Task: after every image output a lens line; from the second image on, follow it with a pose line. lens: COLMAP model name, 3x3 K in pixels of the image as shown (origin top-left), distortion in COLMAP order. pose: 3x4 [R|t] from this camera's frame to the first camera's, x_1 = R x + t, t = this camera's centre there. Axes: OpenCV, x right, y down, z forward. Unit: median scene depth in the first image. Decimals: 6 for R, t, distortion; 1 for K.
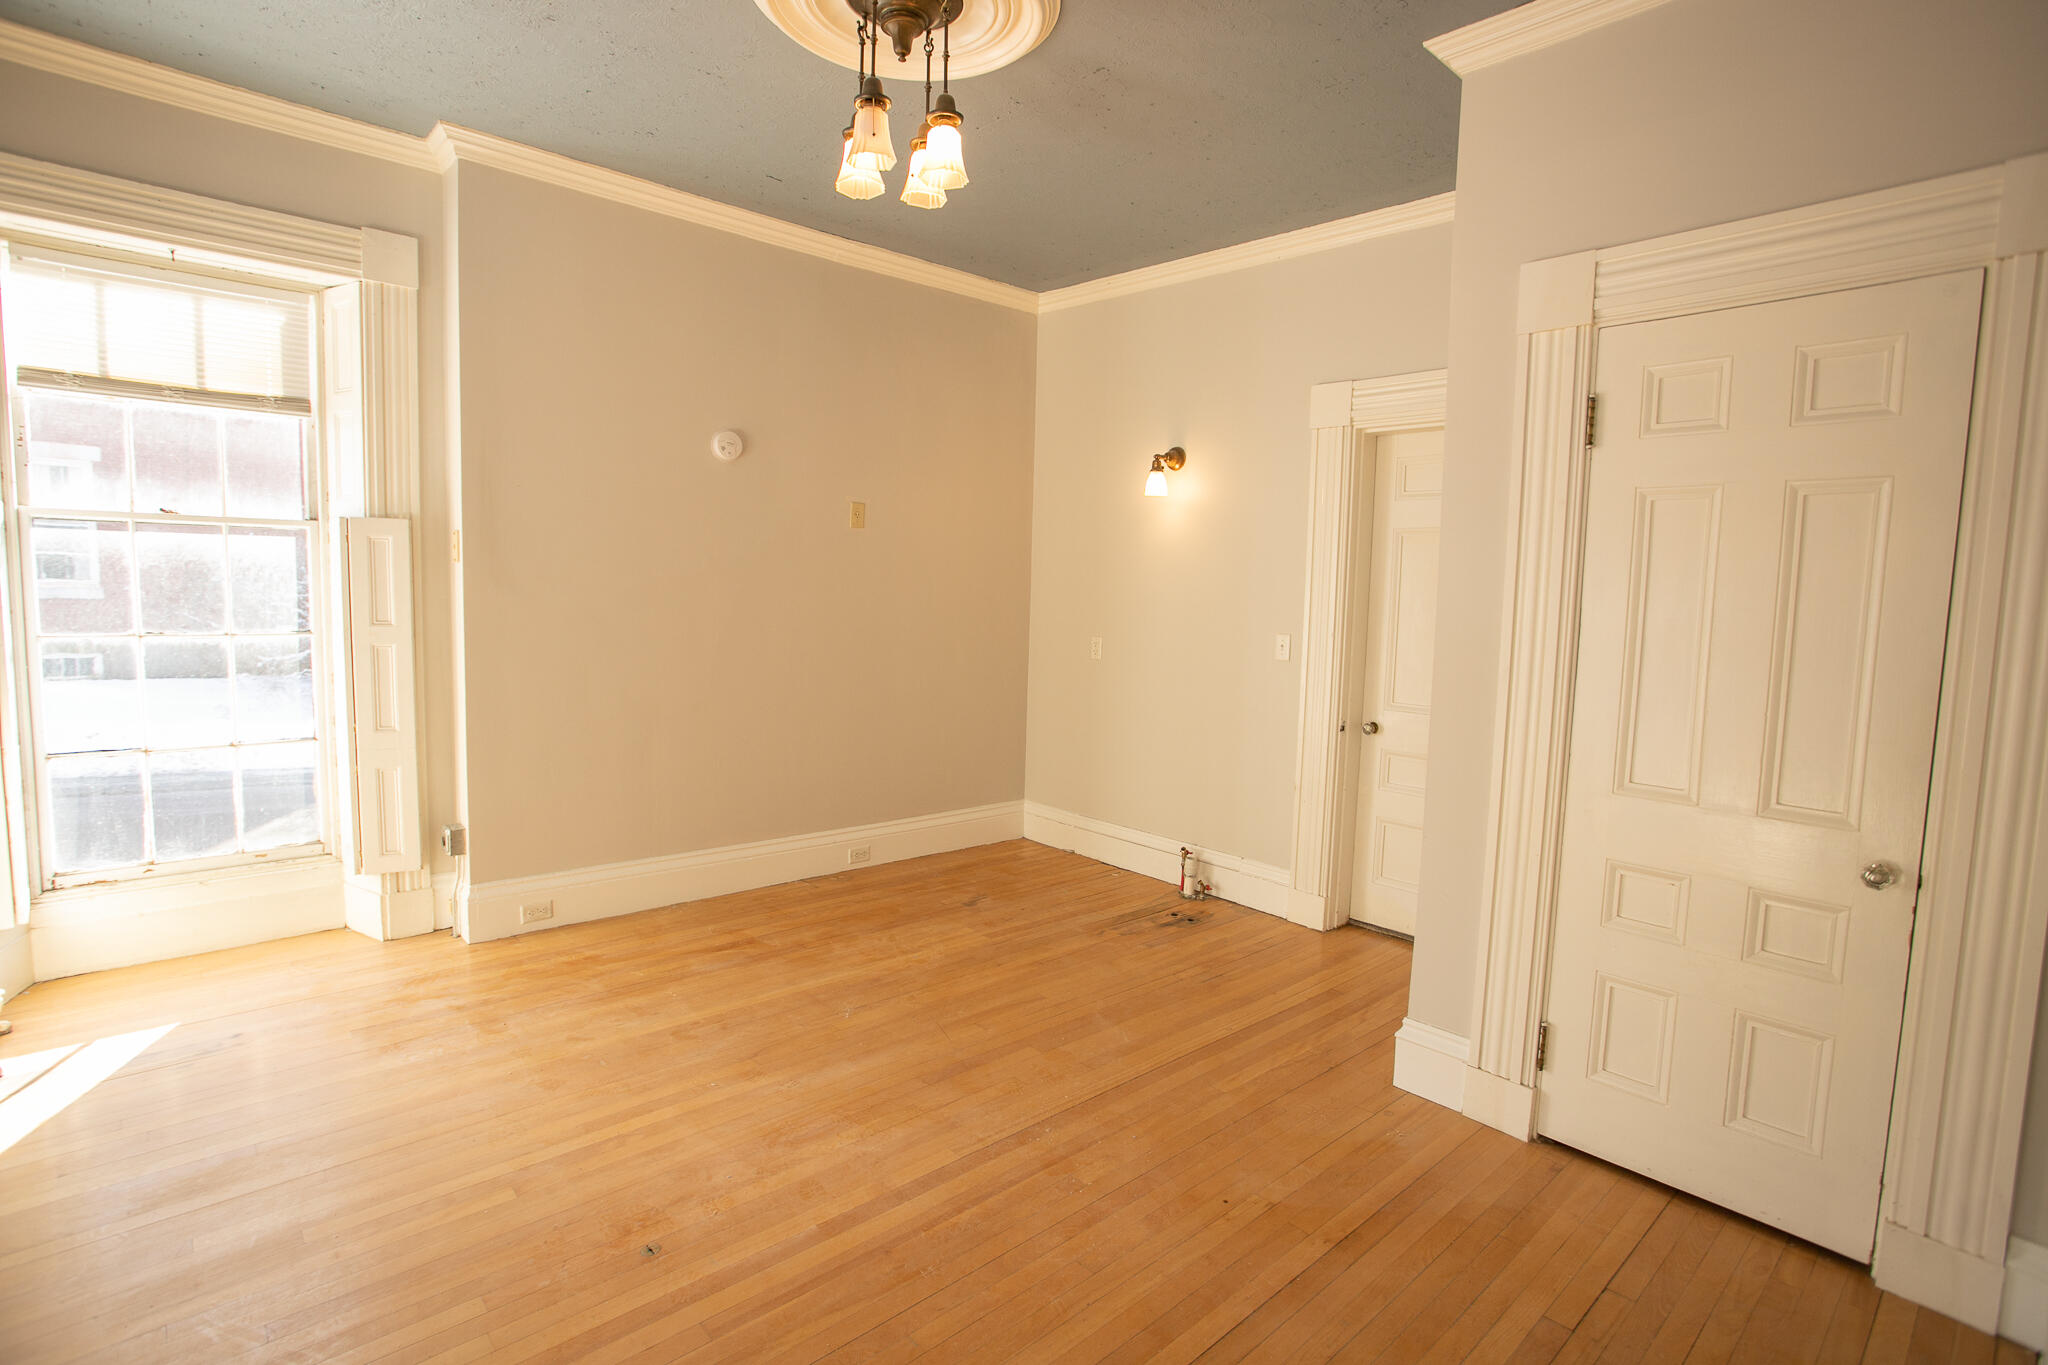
lens RADIAL K [[981.4, 0, 1022.5], [0, 981.4, 676.0], [0, 0, 1]] dist [-0.083020, 0.036277]
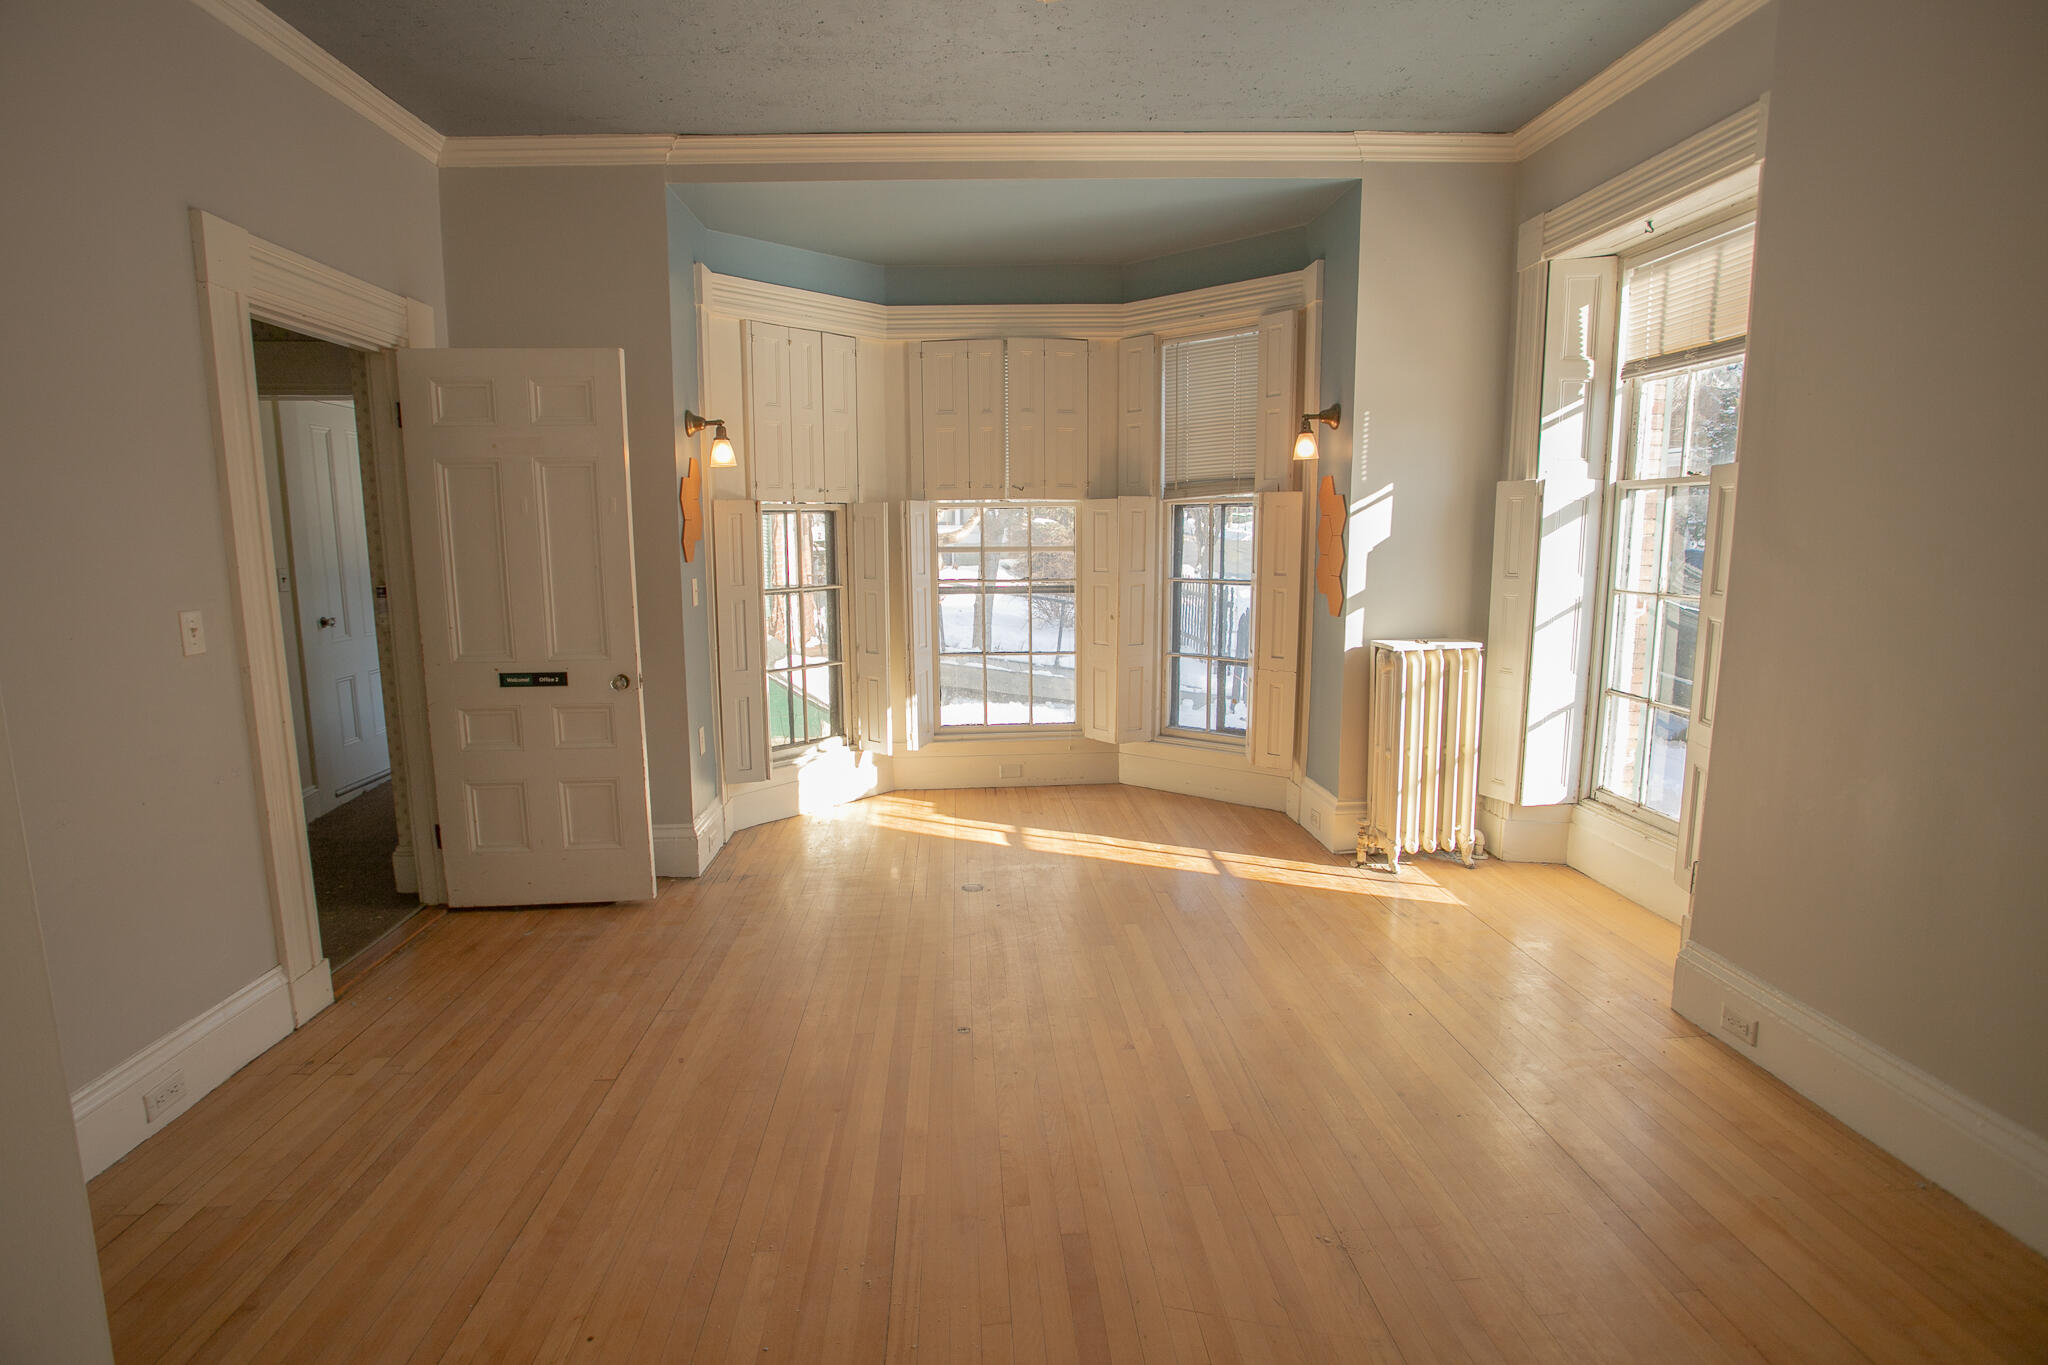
lens RADIAL K [[981.4, 0, 1022.5], [0, 981.4, 676.0], [0, 0, 1]] dist [-0.083020, 0.036277]
pose [[-0.626770, 0.093531, -0.773570, 0.475379], [-0.075567, 0.980794, 0.179813, -0.121545], [0.775531, 0.171158, -0.607665, 1.476464]]
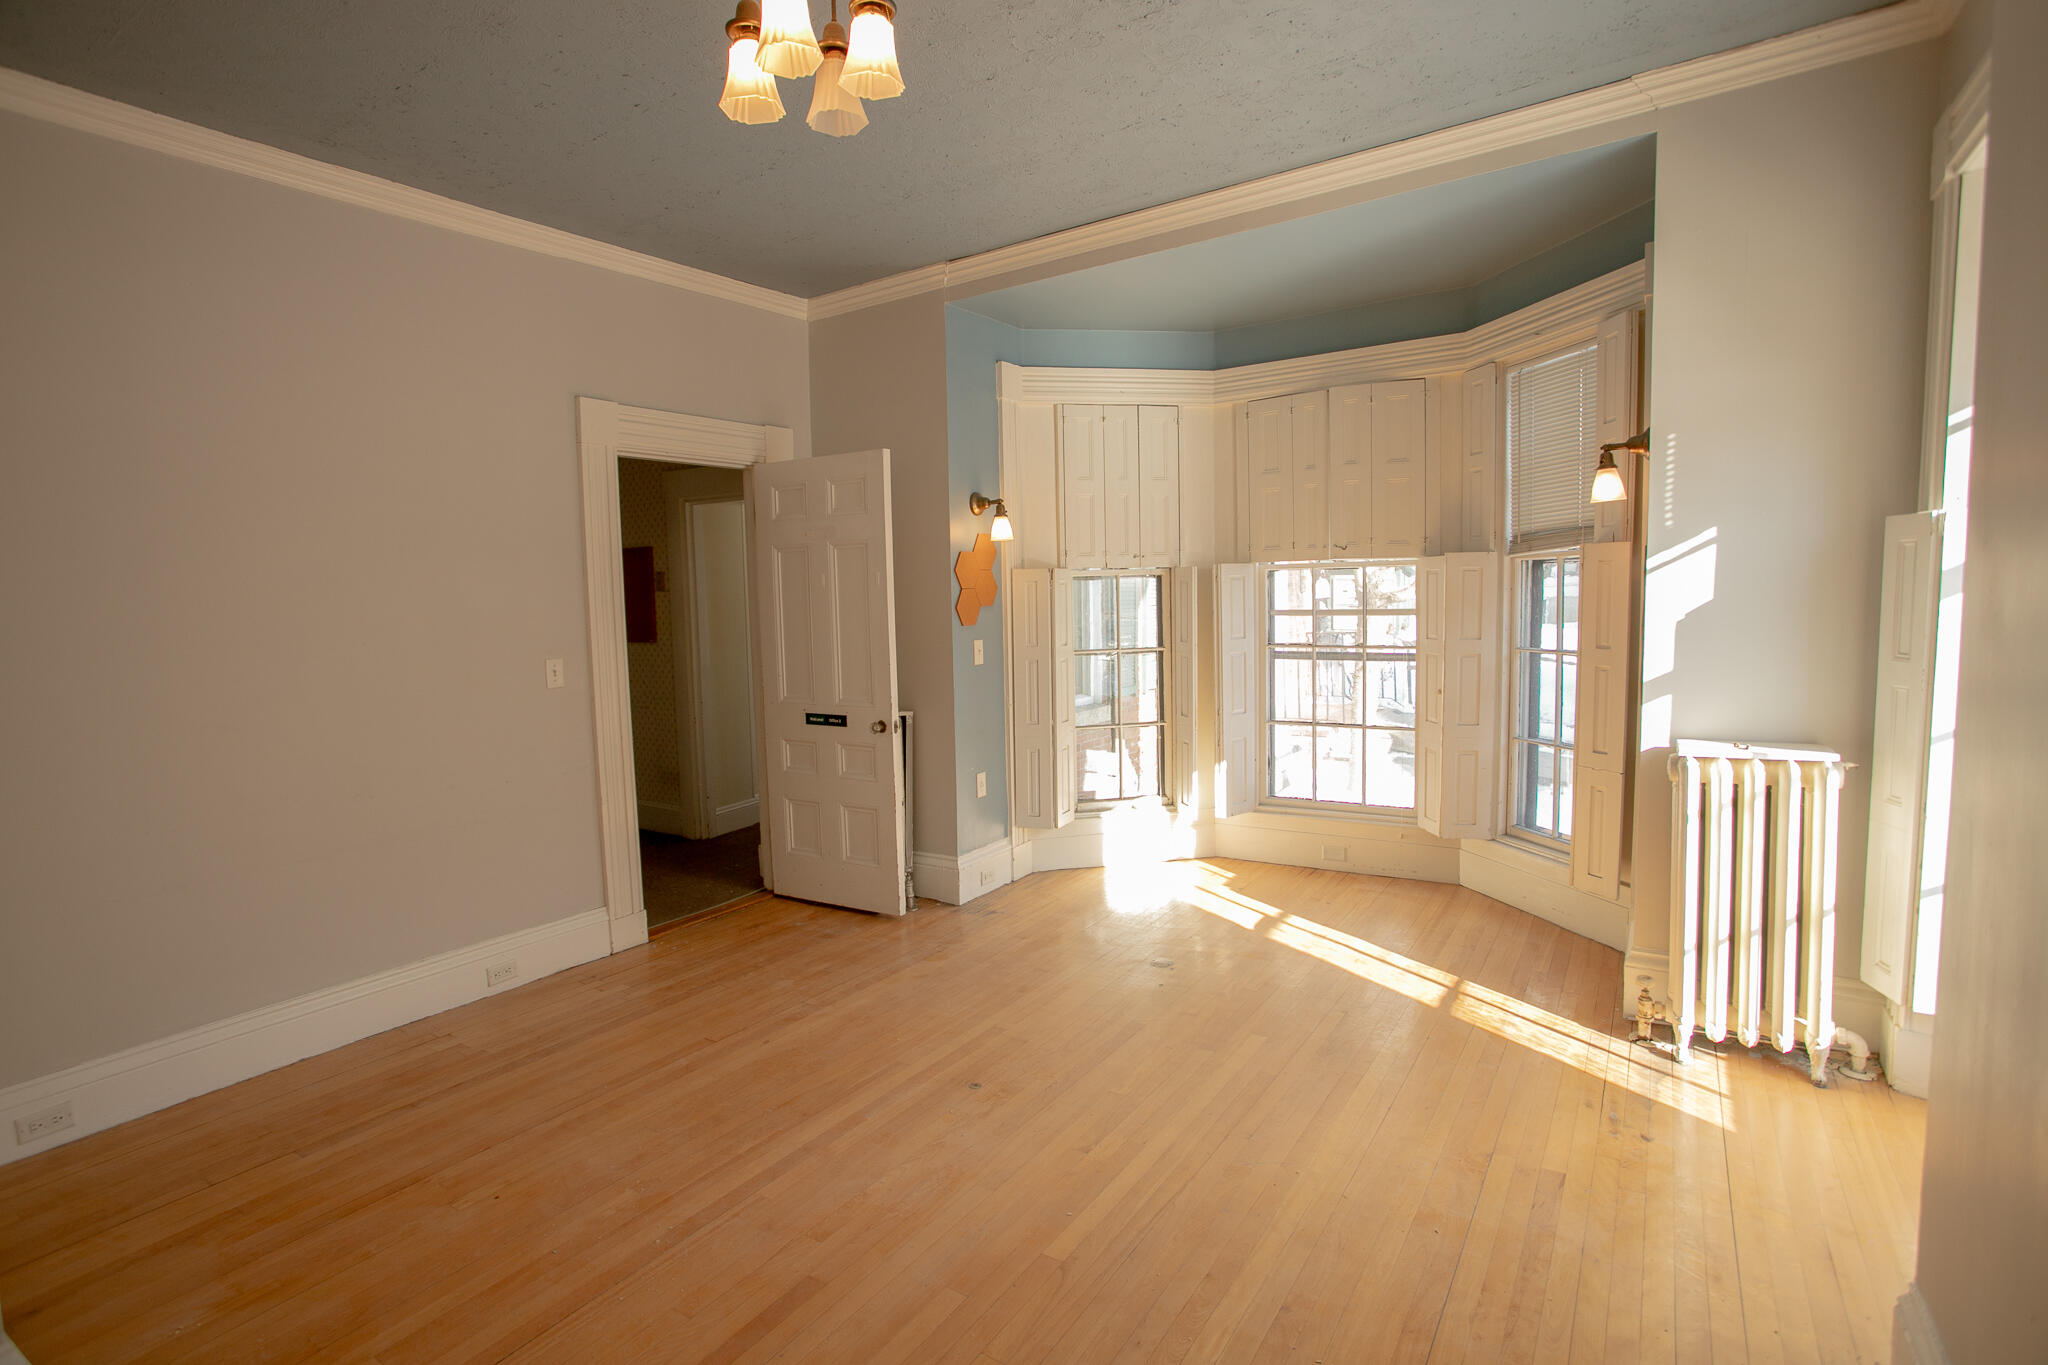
lens RADIAL K [[981.4, 0, 1022.5], [0, 981.4, 676.0], [0, 0, 1]] dist [-0.083020, 0.036277]
pose [[-0.967415, 0.019038, -0.252478, -0.087623], [-0.022354, 0.986853, 0.160067, -0.181547], [0.252206, 0.160495, -0.954271, 1.850599]]
